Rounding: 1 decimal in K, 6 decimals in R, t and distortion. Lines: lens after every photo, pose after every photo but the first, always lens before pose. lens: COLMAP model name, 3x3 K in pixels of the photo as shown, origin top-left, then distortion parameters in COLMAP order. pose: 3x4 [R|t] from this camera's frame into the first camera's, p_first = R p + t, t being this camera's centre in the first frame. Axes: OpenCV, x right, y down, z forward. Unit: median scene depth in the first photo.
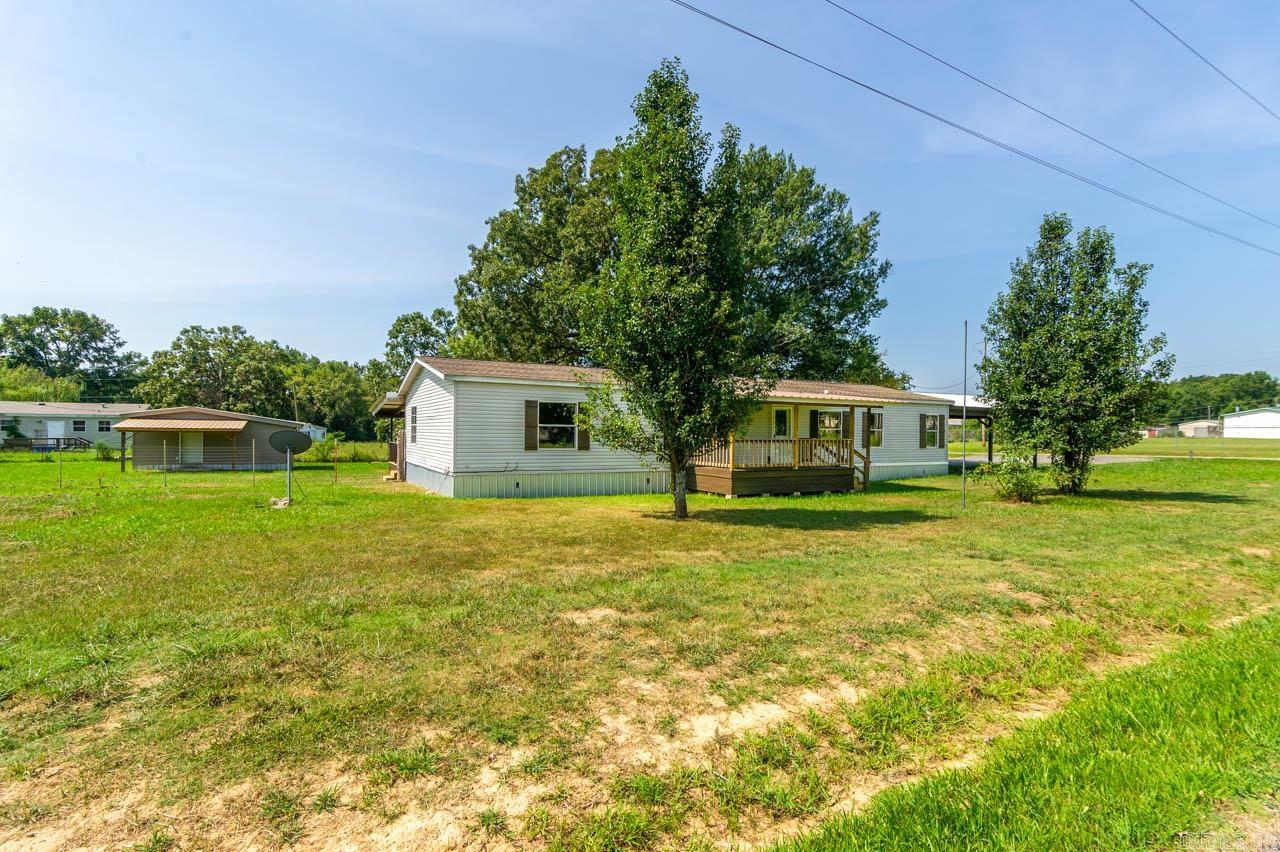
lens RADIAL K [[615.9, 0, 640.0], [0, 615.9, 426.0], [0, 0, 1]] dist [0.025334, 0.000247]
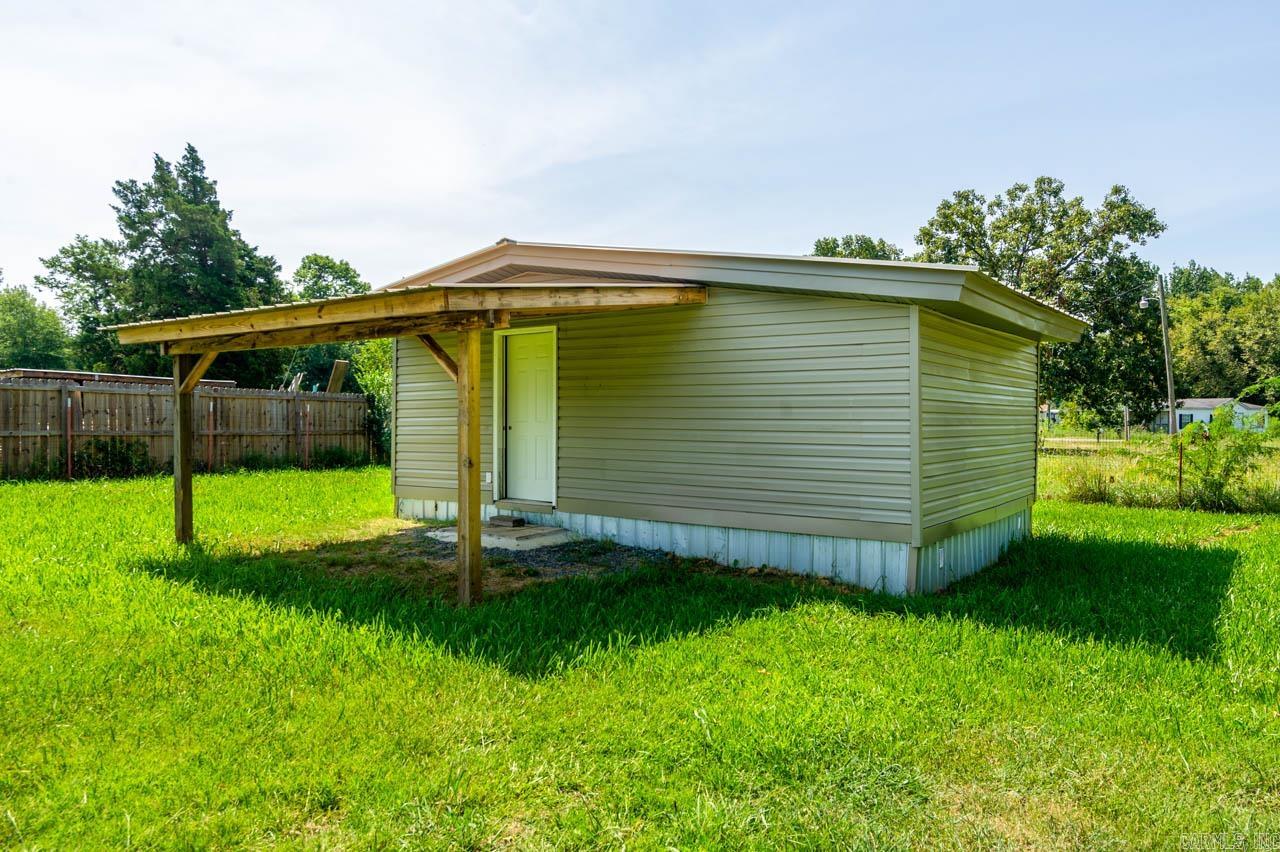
lens RADIAL K [[851.5, 0, 640.0], [0, 851.5, 426.0], [0, 0, 1]] dist [-0.001265, -0.000243]
pose [[0.436906, -0.000546, -0.899507, -0.181258], [0.005954, 0.999980, 0.002285, 0.014389], [0.899487, -0.006354, 0.436901, 0.386543]]
